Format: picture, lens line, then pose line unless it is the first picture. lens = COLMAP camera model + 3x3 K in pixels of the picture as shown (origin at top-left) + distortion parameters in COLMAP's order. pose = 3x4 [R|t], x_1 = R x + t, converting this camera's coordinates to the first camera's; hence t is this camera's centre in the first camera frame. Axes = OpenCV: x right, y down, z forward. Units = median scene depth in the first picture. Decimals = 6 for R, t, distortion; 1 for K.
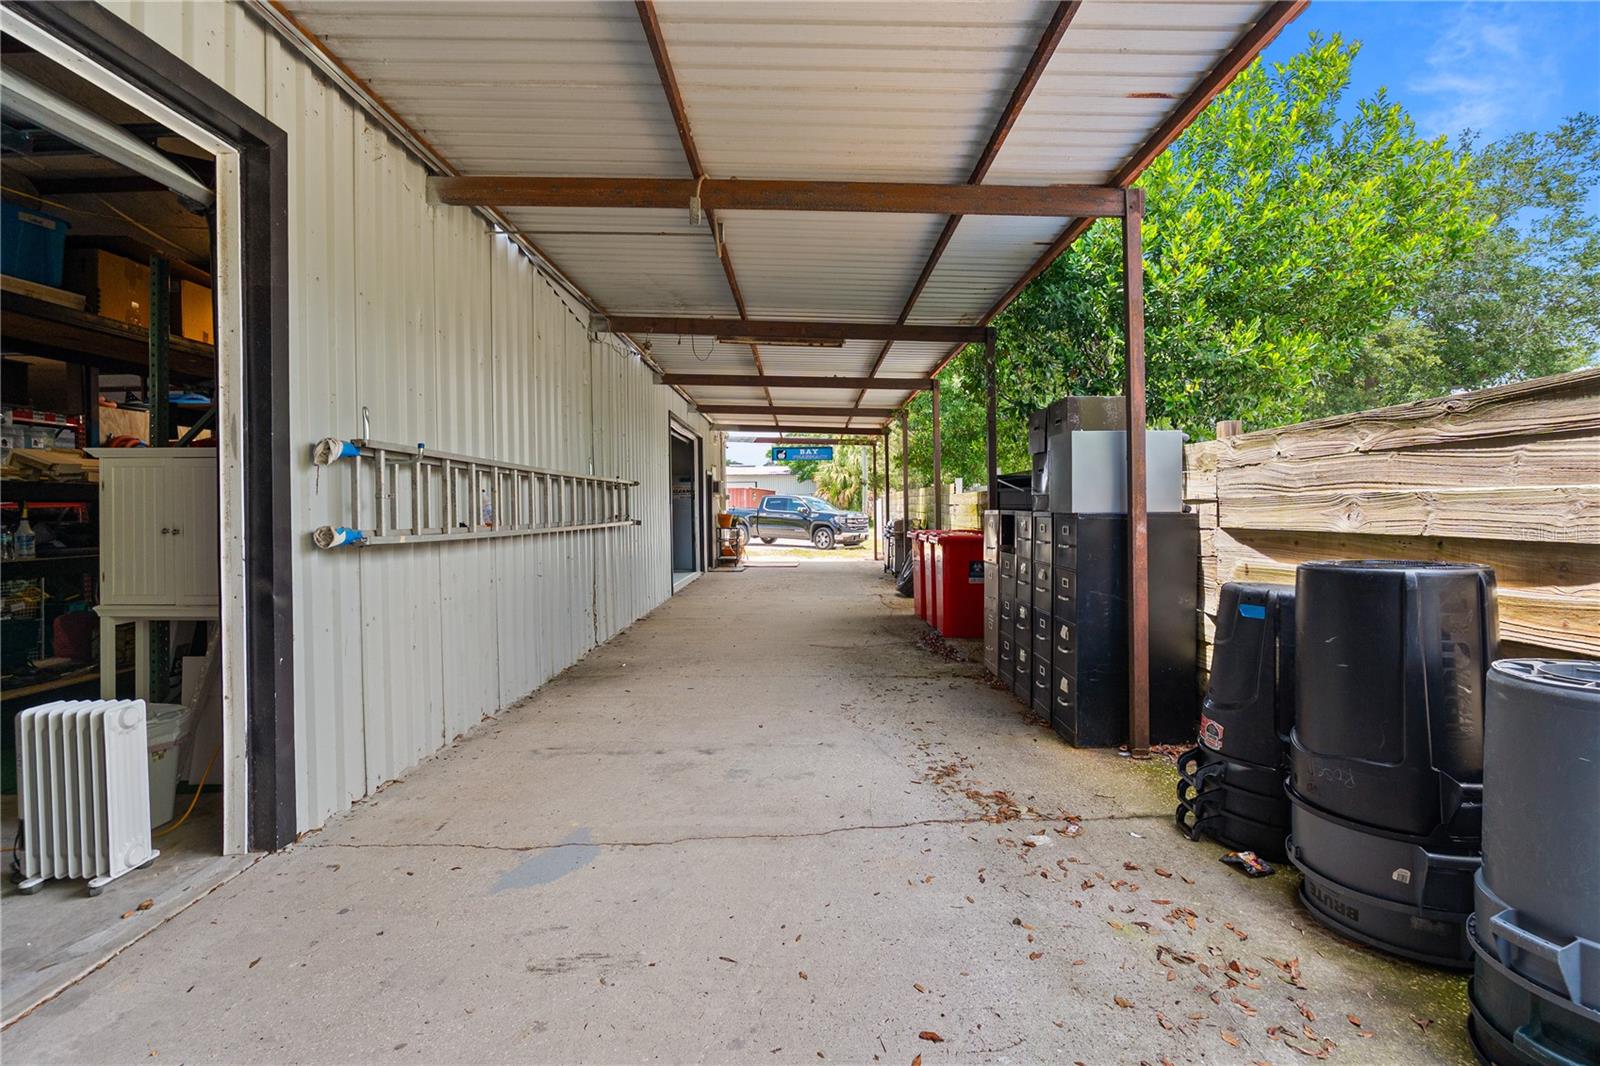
lens RADIAL K [[734.4, 0, 754.0], [0, 734.4, 533.1], [0, 0, 1]] dist [-0.014032, 0.003818]
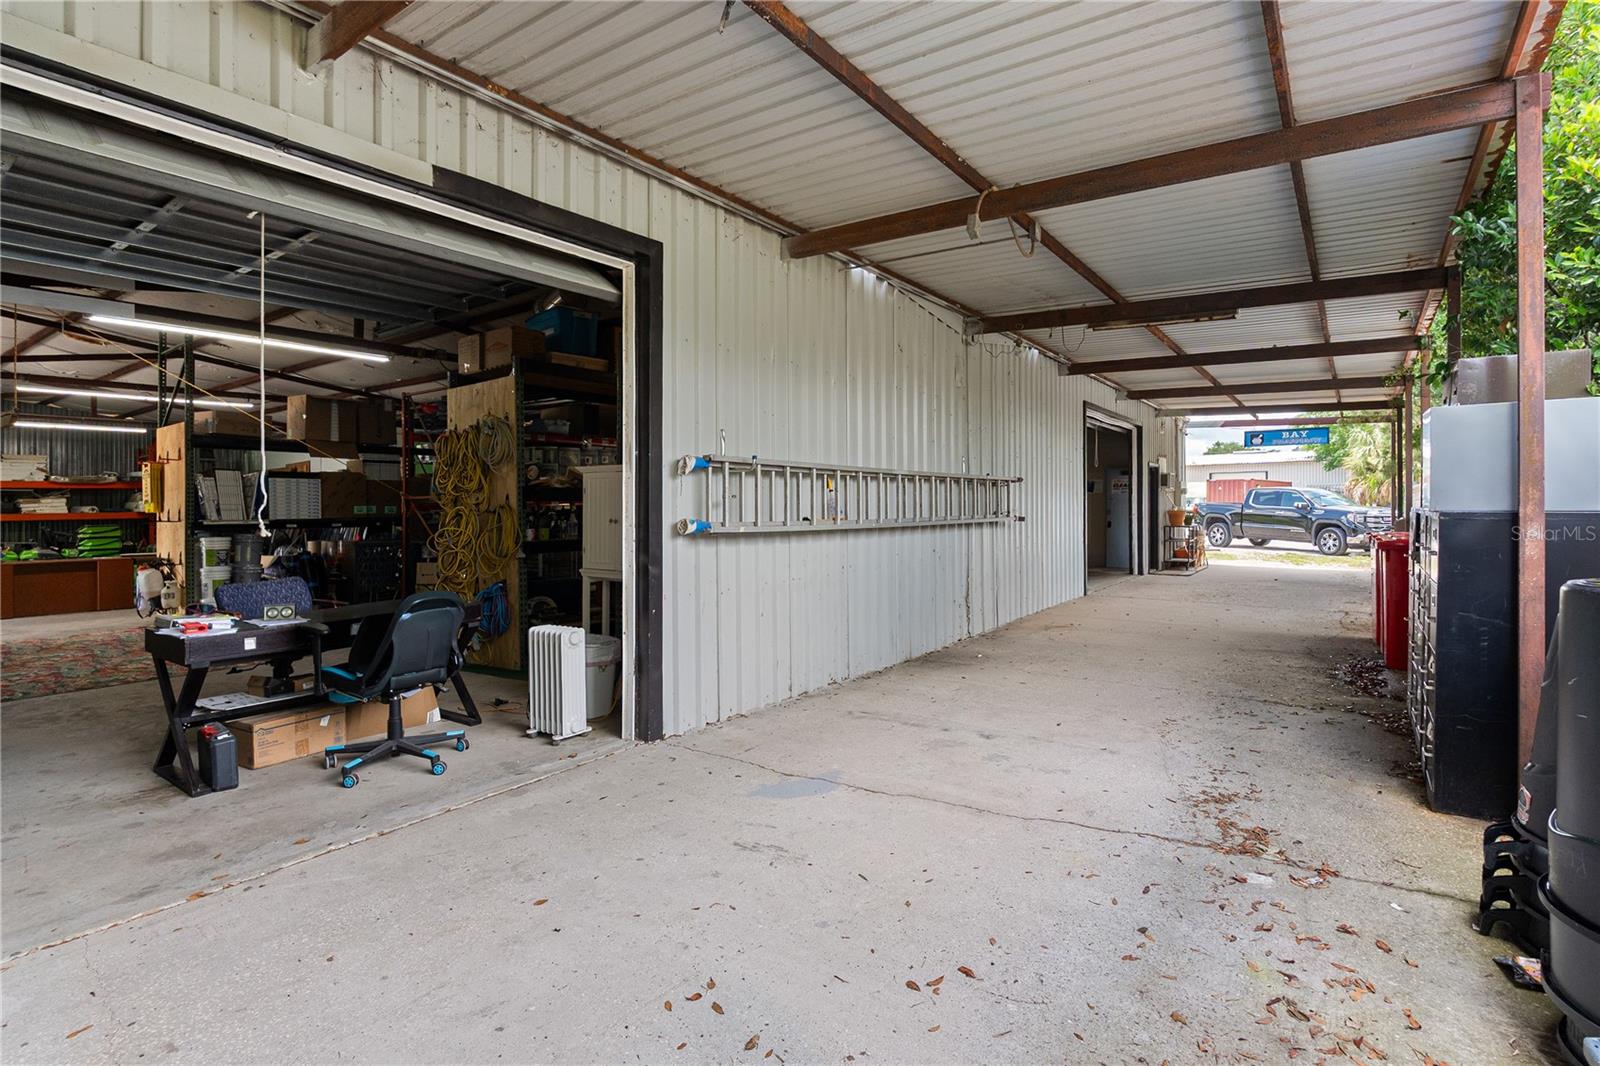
lens RADIAL K [[734.4, 0, 754.0], [0, 734.4, 533.1], [0, 0, 1]] dist [-0.014032, 0.003818]
pose [[0.815209, 0.020577, -0.578802, 0.313752], [-0.017120, 0.999788, 0.011431, -0.000427], [0.578914, 0.000590, 0.815388, -0.061249]]
